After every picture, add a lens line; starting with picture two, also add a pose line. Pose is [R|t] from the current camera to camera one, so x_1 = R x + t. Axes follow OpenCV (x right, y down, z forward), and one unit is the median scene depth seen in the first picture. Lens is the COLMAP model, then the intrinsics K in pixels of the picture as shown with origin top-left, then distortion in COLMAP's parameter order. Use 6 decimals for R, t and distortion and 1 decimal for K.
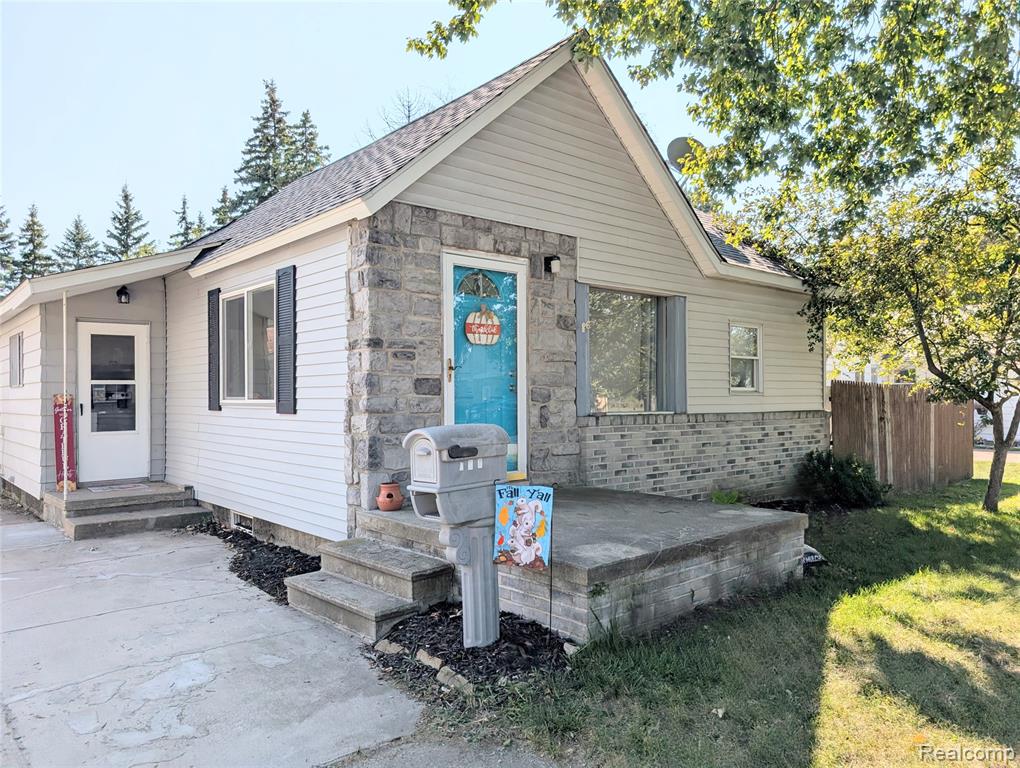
lens RADIAL K [[730.7, 0, 510.6], [0, 730.7, 386.8], [0, 0, 1]] dist [0.064751, -0.092617]
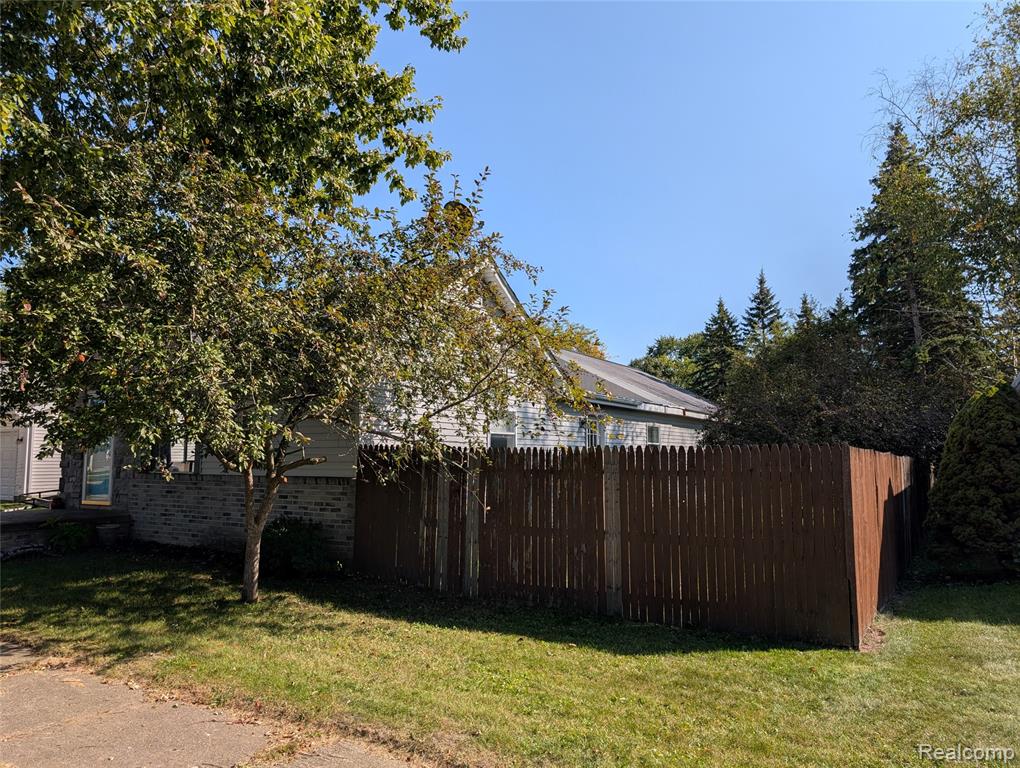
lens RADIAL K [[735.5, 0, 509.8], [0, 735.5, 387.1], [0, 0, 1]] dist [0.024849, -0.023949]
pose [[0.291760, -0.087422, -0.952488, 1.830528], [0.010807, 0.996052, -0.088111, 0.001823], [0.956431, 0.015414, 0.291553, 1.203697]]
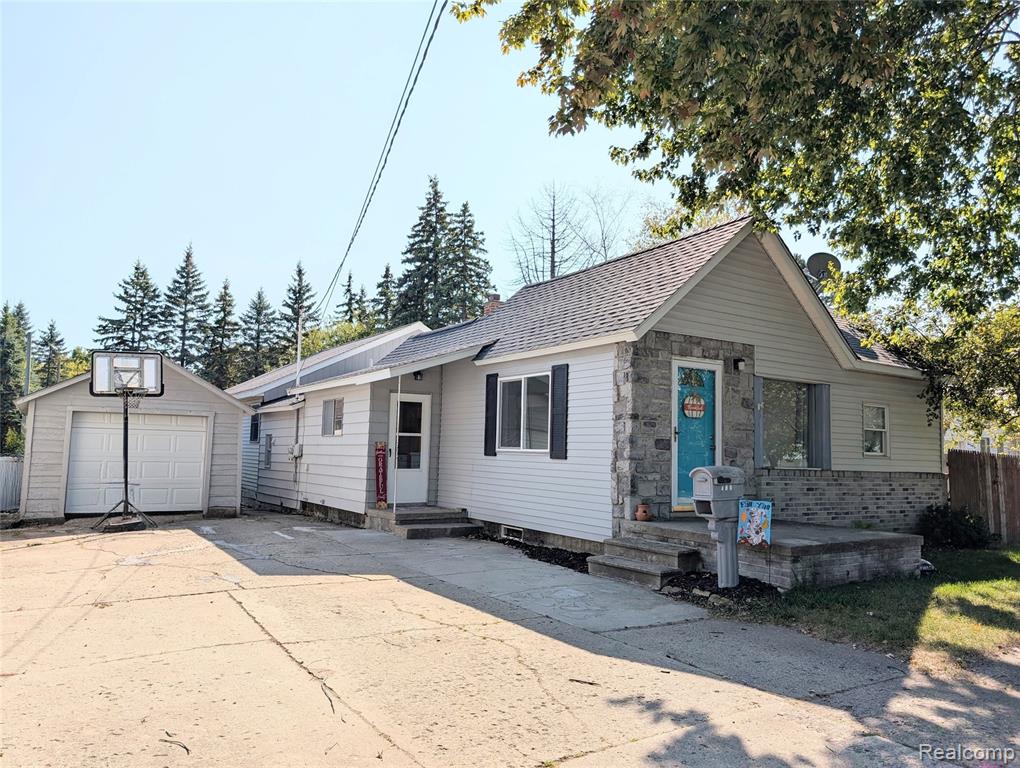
lens RADIAL K [[735.5, 0, 509.8], [0, 735.5, 387.1], [0, 0, 1]] dist [0.024849, -0.023949]
pose [[0.989650, 0.019013, -0.142235, -0.163840], [-0.030068, 0.996655, -0.075985, 0.005061], [0.140315, 0.079475, 0.986912, -0.464174]]
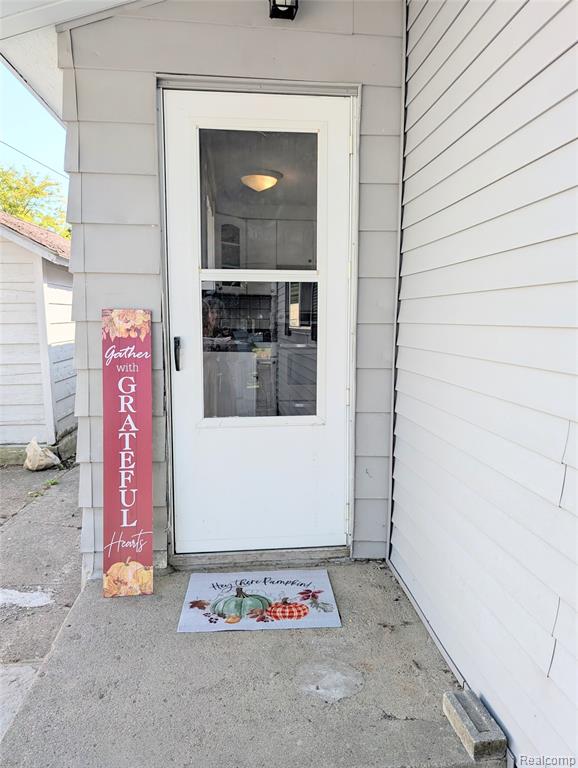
lens RADIAL K [[553.8, 0, 292.5], [0, 553.8, 378.5], [0, 0, 1]] dist [0.024849, -0.023949]
pose [[0.819413, 0.069482, -0.568976, -0.440084], [-0.001876, 0.992946, 0.118554, 0.012570], [0.573200, -0.096077, 0.813763, 0.931452]]
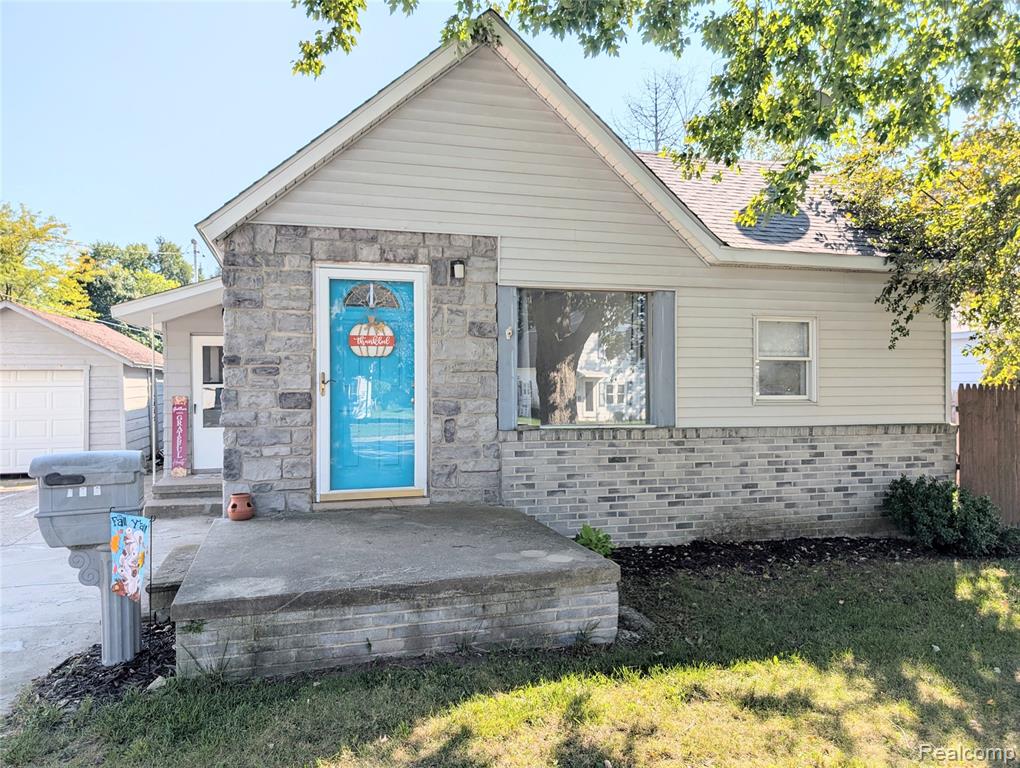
lens RADIAL K [[735.5, 0, 509.8], [0, 735.5, 387.1], [0, 0, 1]] dist [0.024849, -0.023949]
pose [[0.904853, 0.004519, -0.425700, 0.450892], [0.003377, 0.999836, 0.017791, -0.027961], [0.425711, -0.017536, 0.904689, 0.149499]]
